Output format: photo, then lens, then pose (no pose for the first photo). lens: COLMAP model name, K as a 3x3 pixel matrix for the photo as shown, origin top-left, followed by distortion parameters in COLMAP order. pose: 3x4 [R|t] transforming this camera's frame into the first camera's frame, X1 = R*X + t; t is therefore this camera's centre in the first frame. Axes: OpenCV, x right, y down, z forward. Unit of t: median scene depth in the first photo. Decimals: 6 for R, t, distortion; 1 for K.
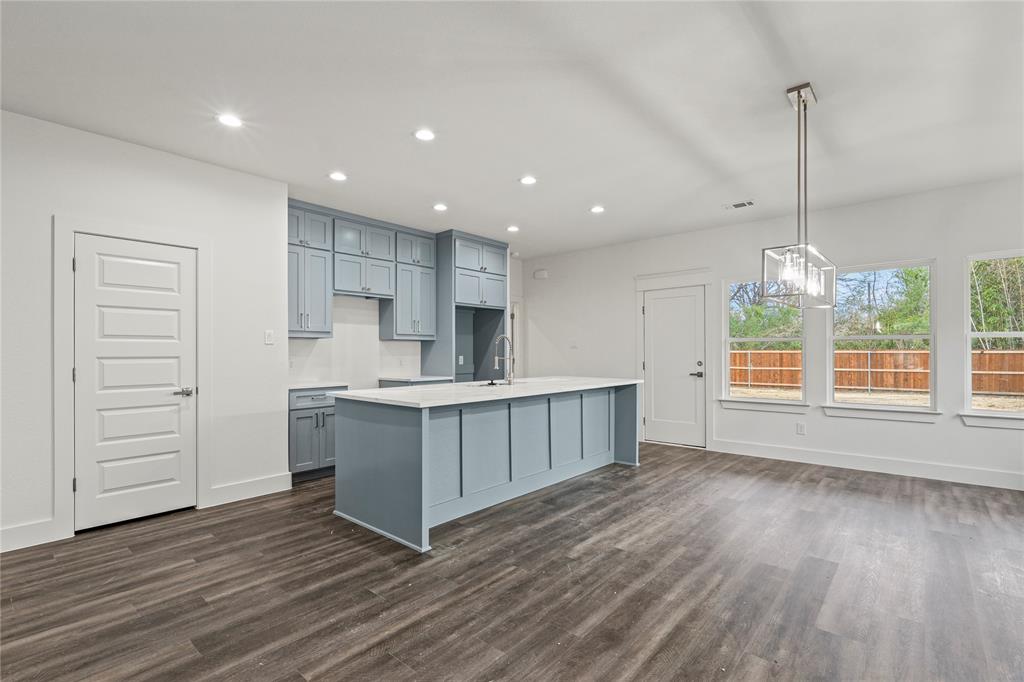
lens RADIAL K [[473.2, 0, 511.3], [0, 473.2, 353.0], [0, 0, 1]] dist [0.002355, -0.000415]
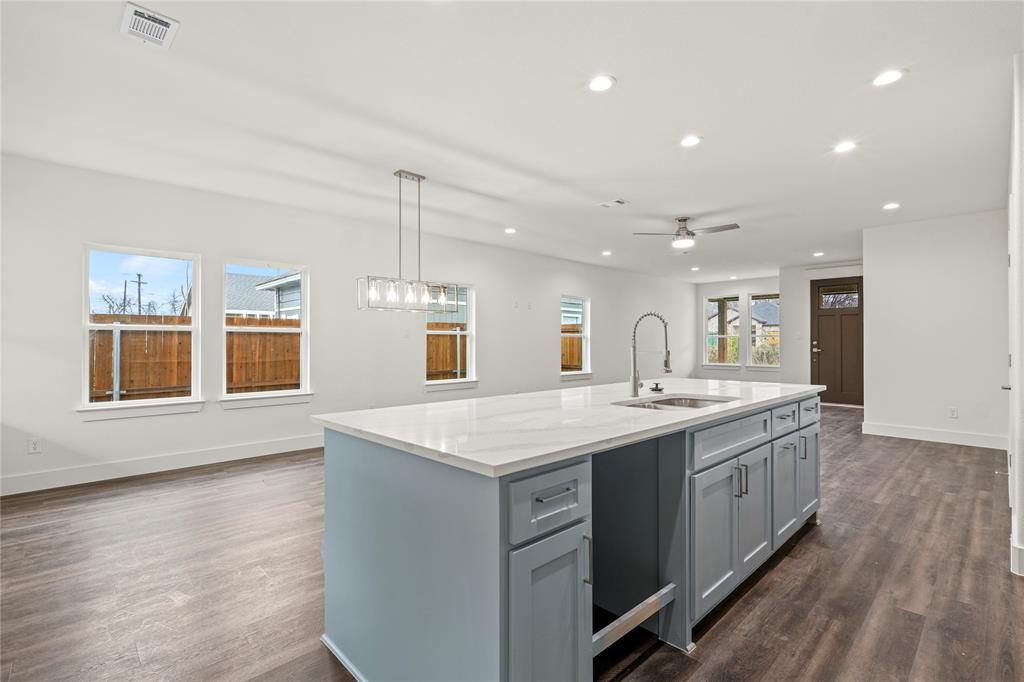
lens RADIAL K [[473.2, 0, 510.3], [0, 473.2, 346.7], [0, 0, 1]] dist [0.002355, -0.000415]
pose [[-0.995627, 0.005706, 0.093248, 0.109715], [0.006525, 0.999943, 0.008484, -0.002572], [-0.093194, 0.009055, -0.995607, 1.794210]]
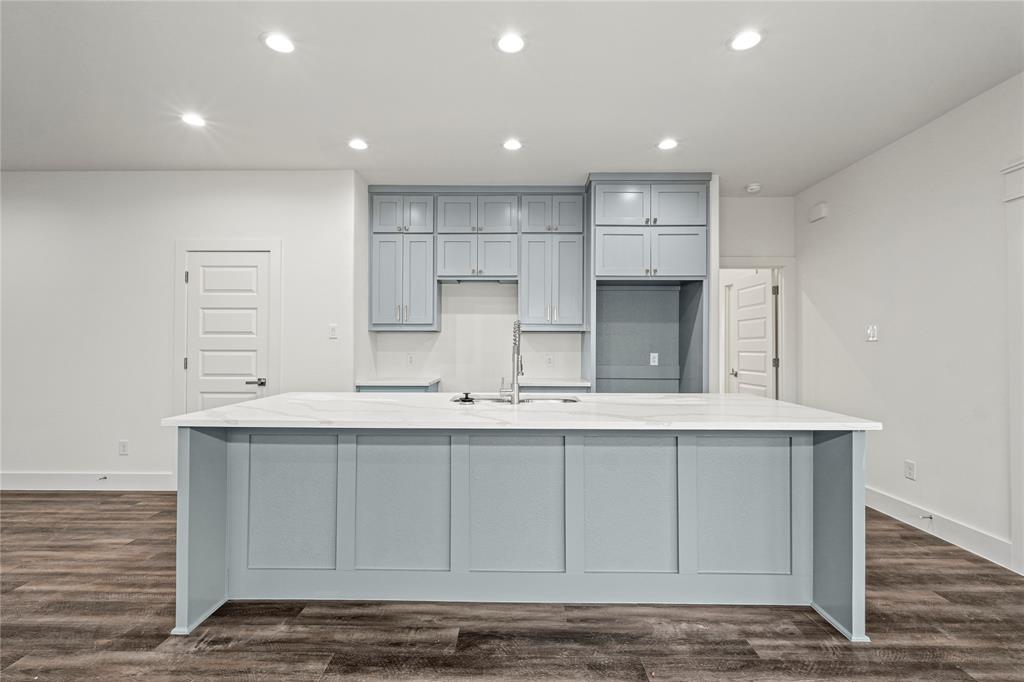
lens RADIAL K [[473.2, 0, 509.0], [0, 473.2, 339.0], [0, 0, 1]] dist [0.002355, -0.000415]
pose [[0.646468, -0.006153, -0.762916, 0.496604], [-0.006805, 0.999881, -0.013830, -0.006225], [0.762911, 0.014132, 0.646349, 0.680679]]
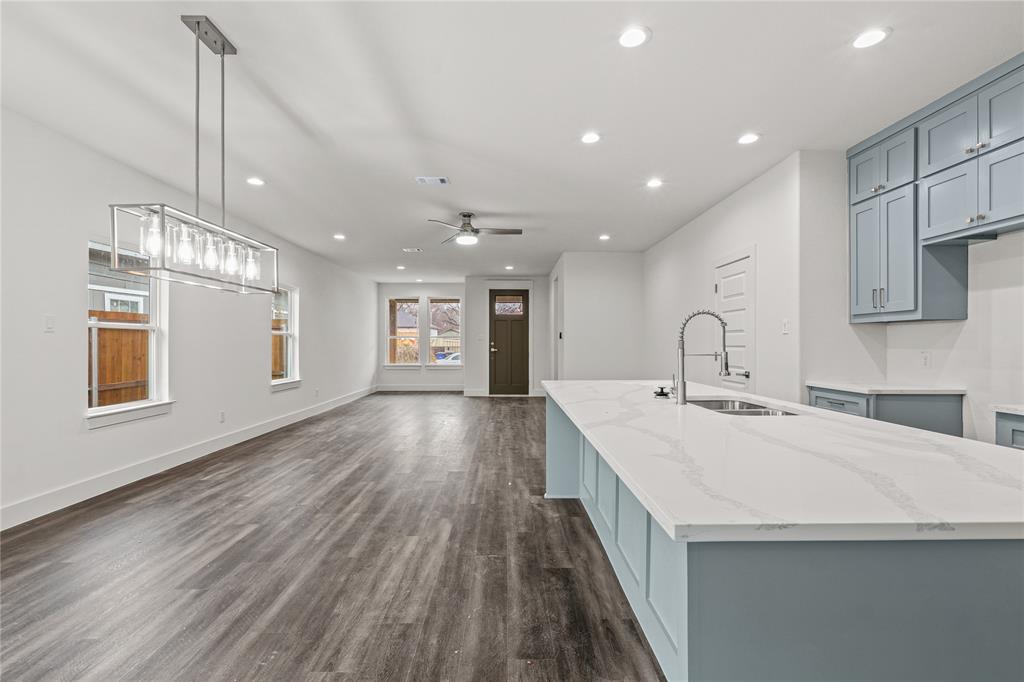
lens RADIAL K [[473.2, 0, 511.0], [0, 473.2, 342.4], [0, 0, 1]] dist [0.002355, -0.000415]
pose [[-0.748781, 0.002521, -0.662813, 0.555015], [0.001256, 0.999996, 0.002385, -0.004521], [0.662816, 0.000953, -0.748781, 1.419245]]
